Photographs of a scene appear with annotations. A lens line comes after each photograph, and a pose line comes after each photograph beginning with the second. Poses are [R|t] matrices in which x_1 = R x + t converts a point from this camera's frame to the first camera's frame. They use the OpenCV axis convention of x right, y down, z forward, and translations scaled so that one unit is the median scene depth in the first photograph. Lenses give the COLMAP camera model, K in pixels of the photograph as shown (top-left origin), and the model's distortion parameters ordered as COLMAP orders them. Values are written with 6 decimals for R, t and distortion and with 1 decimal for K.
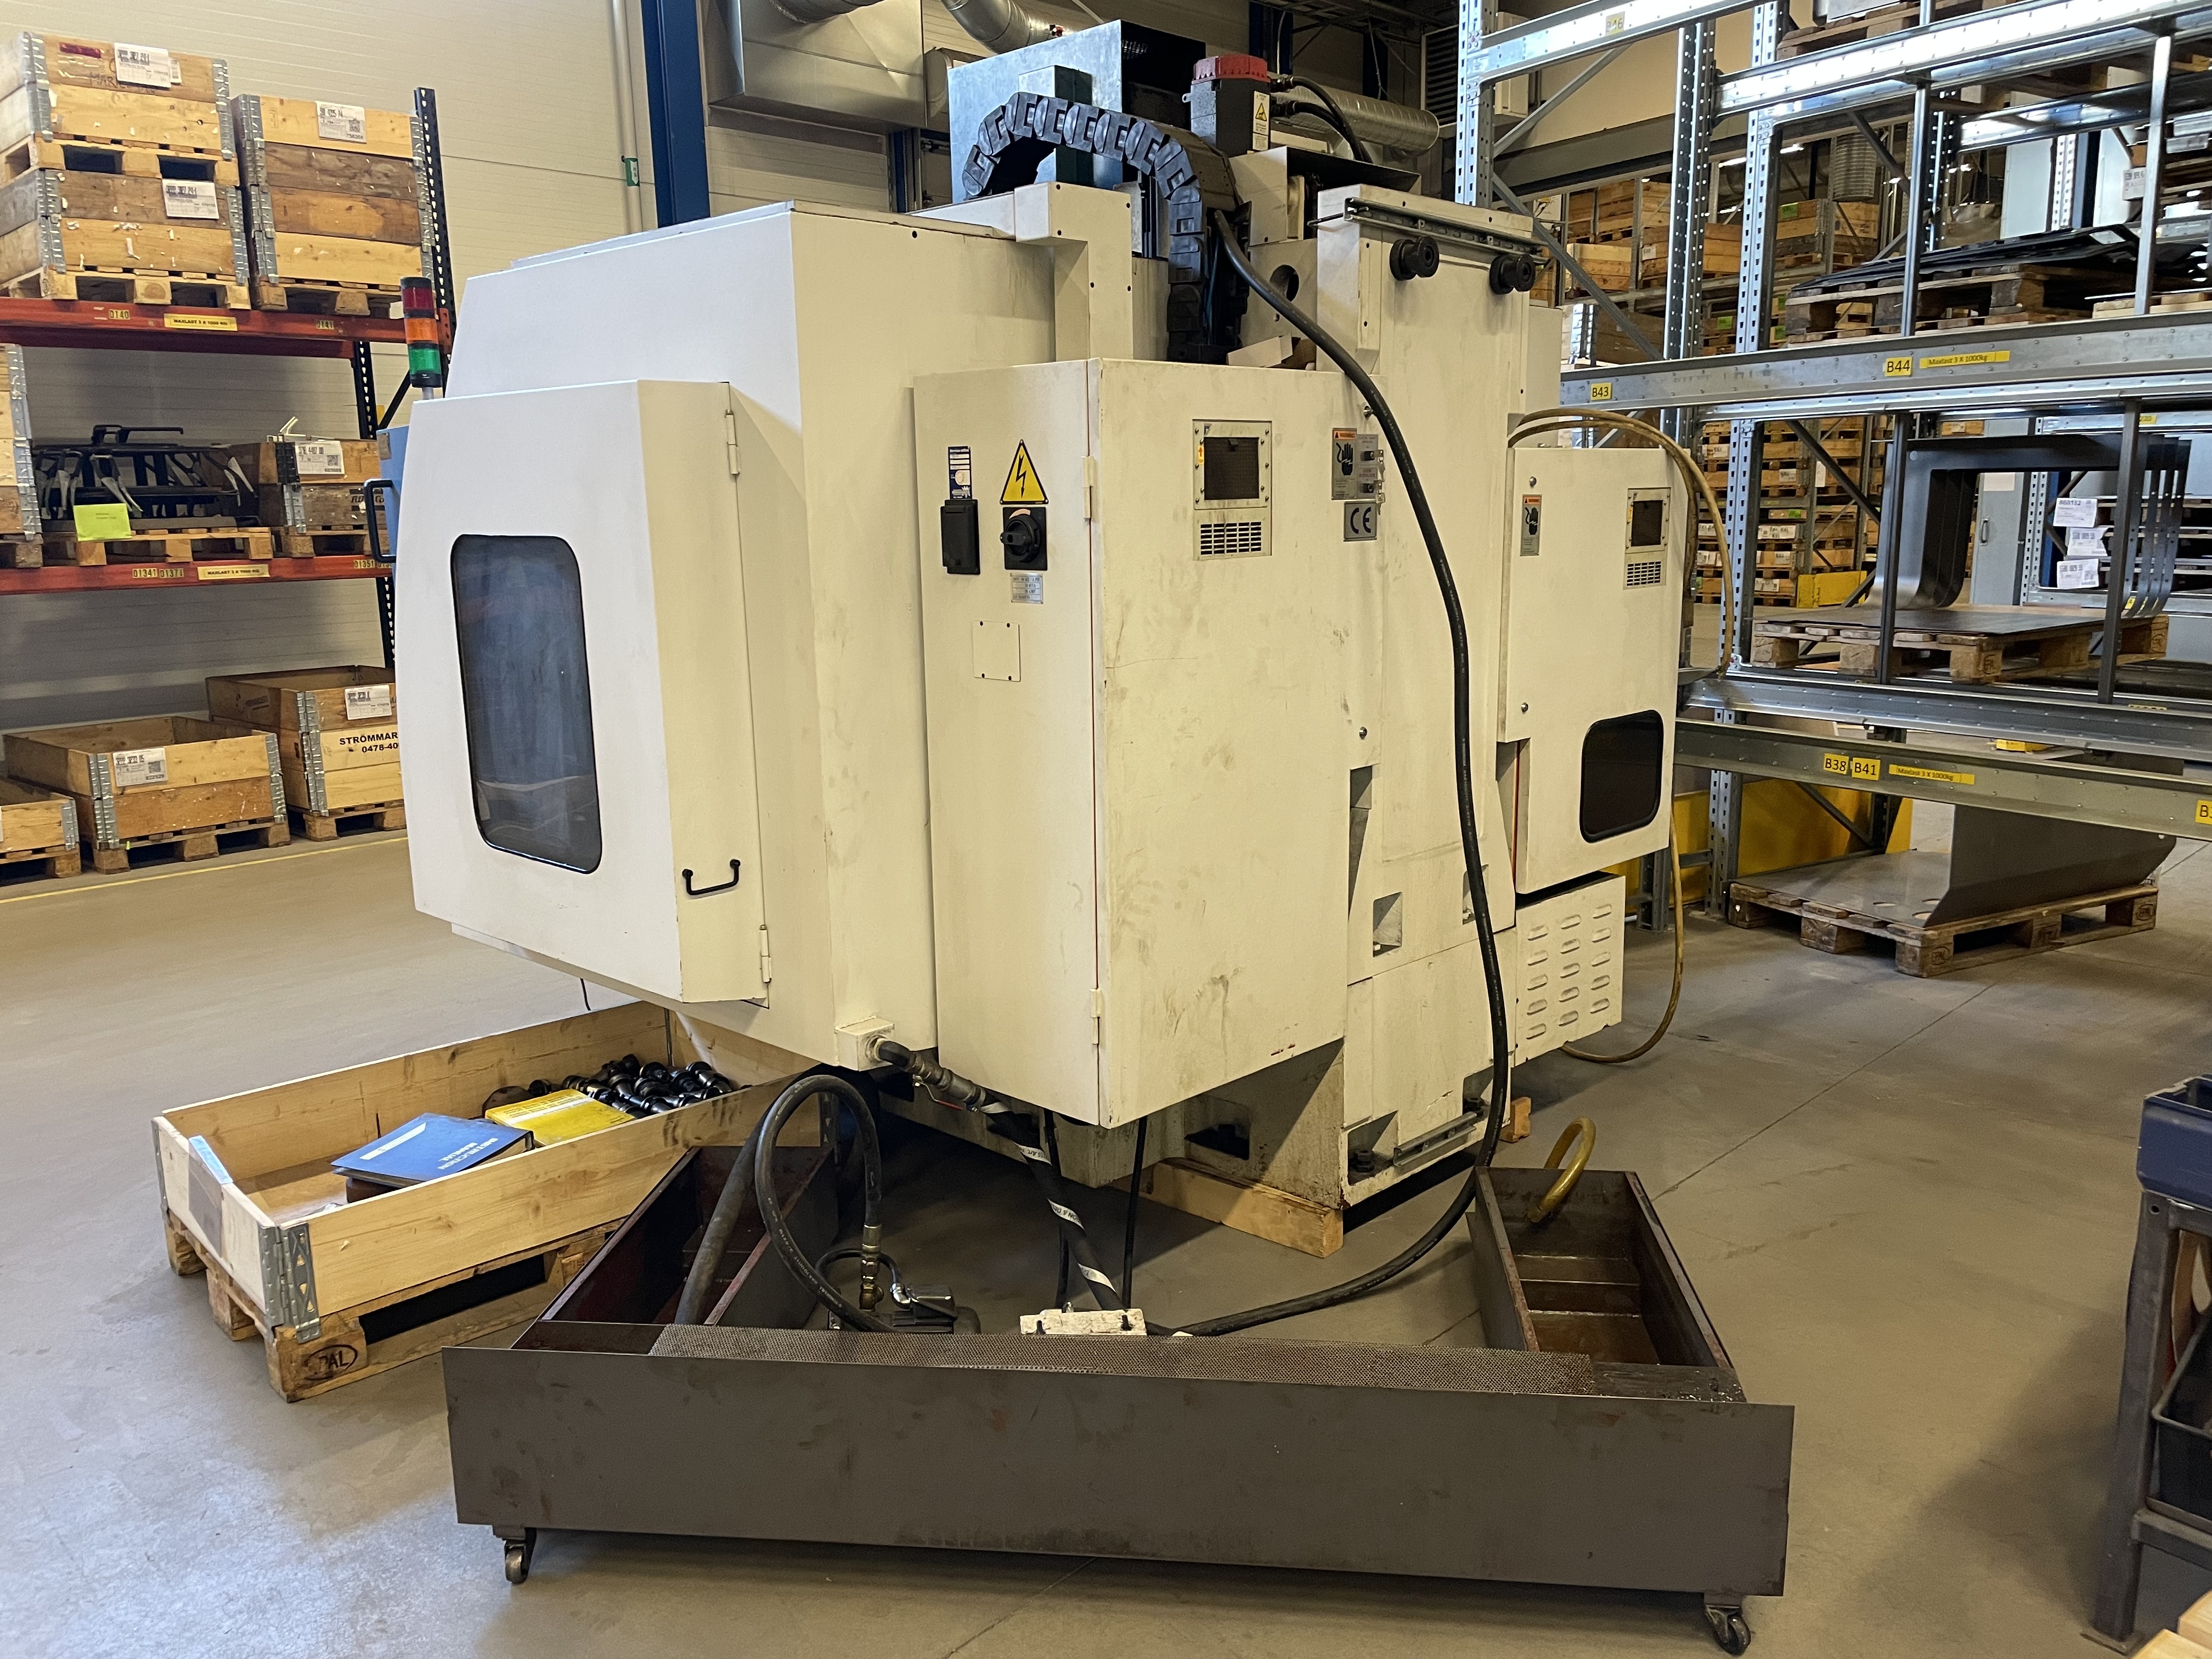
lens RADIAL K [[1691.1, 0, 1098.9], [0, 1691.1, 823.2], [0, 0, 1]] dist [0.086427, -0.119205]
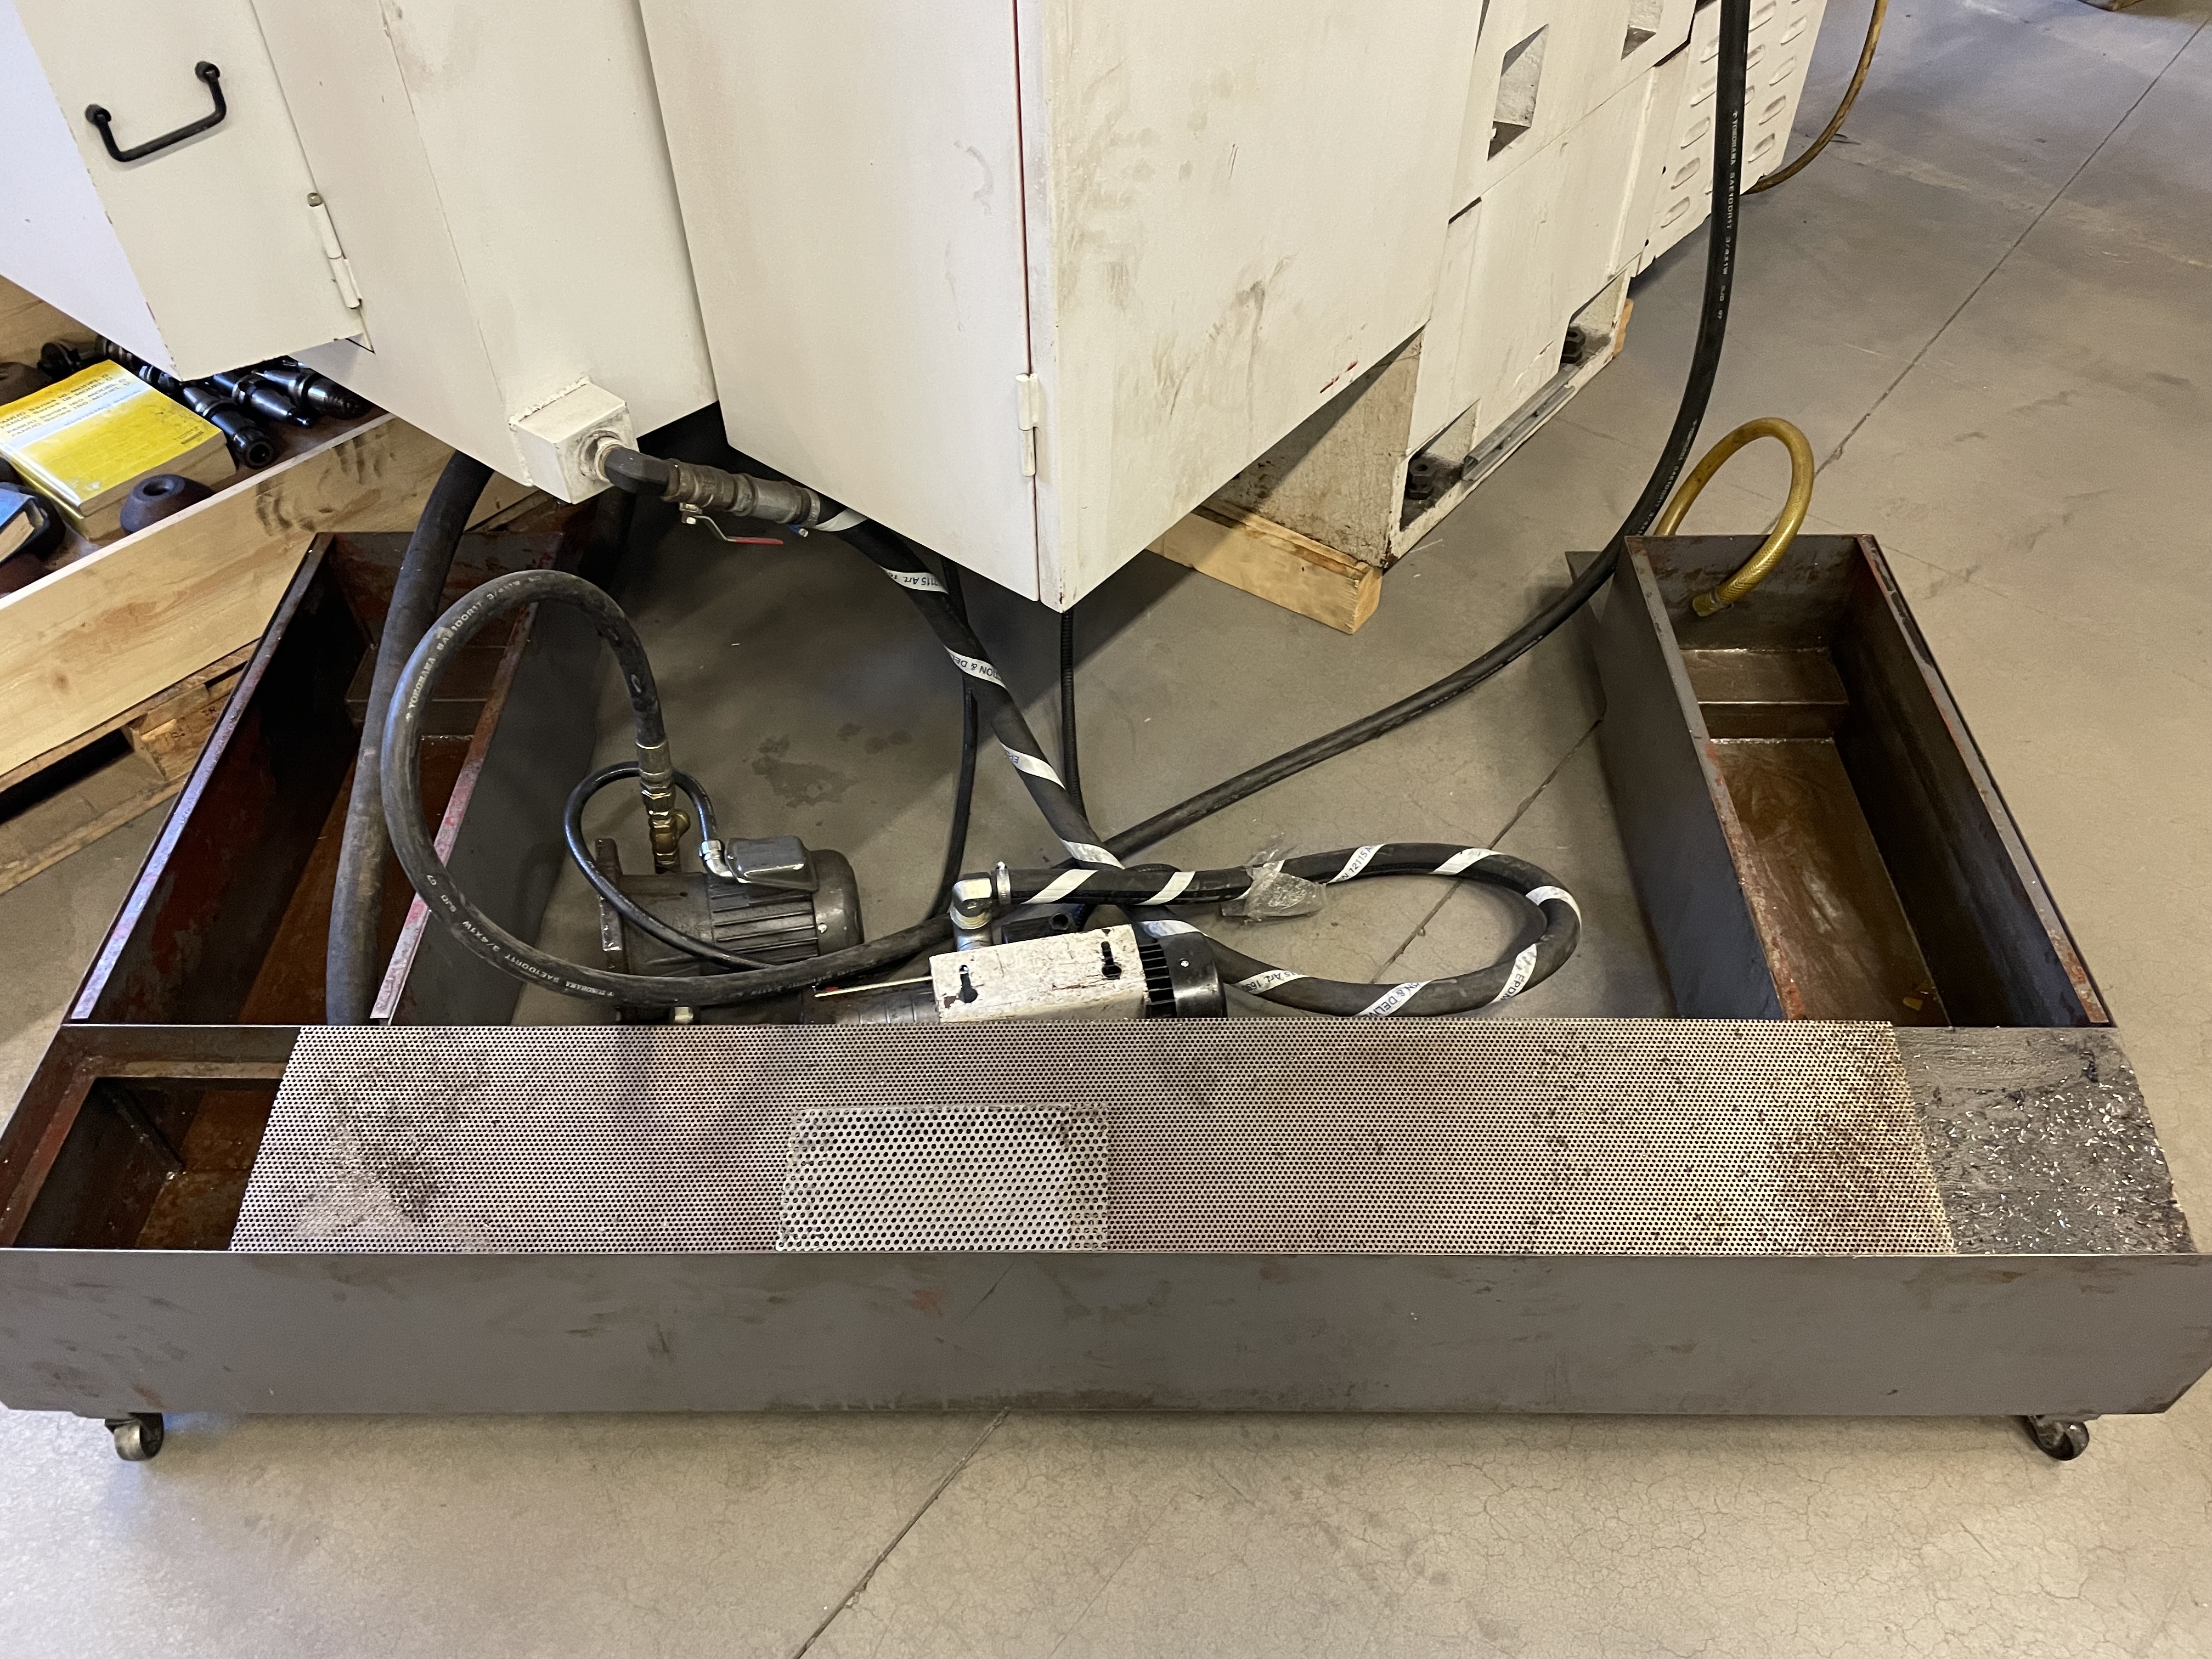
lens RADIAL K [[1691.1, 0, 1129.6], [0, 1691.1, 847.6], [0, 0, 1]] dist [0.086427, -0.119205]
pose [[0.993341, -0.067779, 0.093160, -0.027112], [0.000640, 0.811857, 0.583856, -0.077853], [-0.115206, -0.579909, 0.806495, 0.497334]]
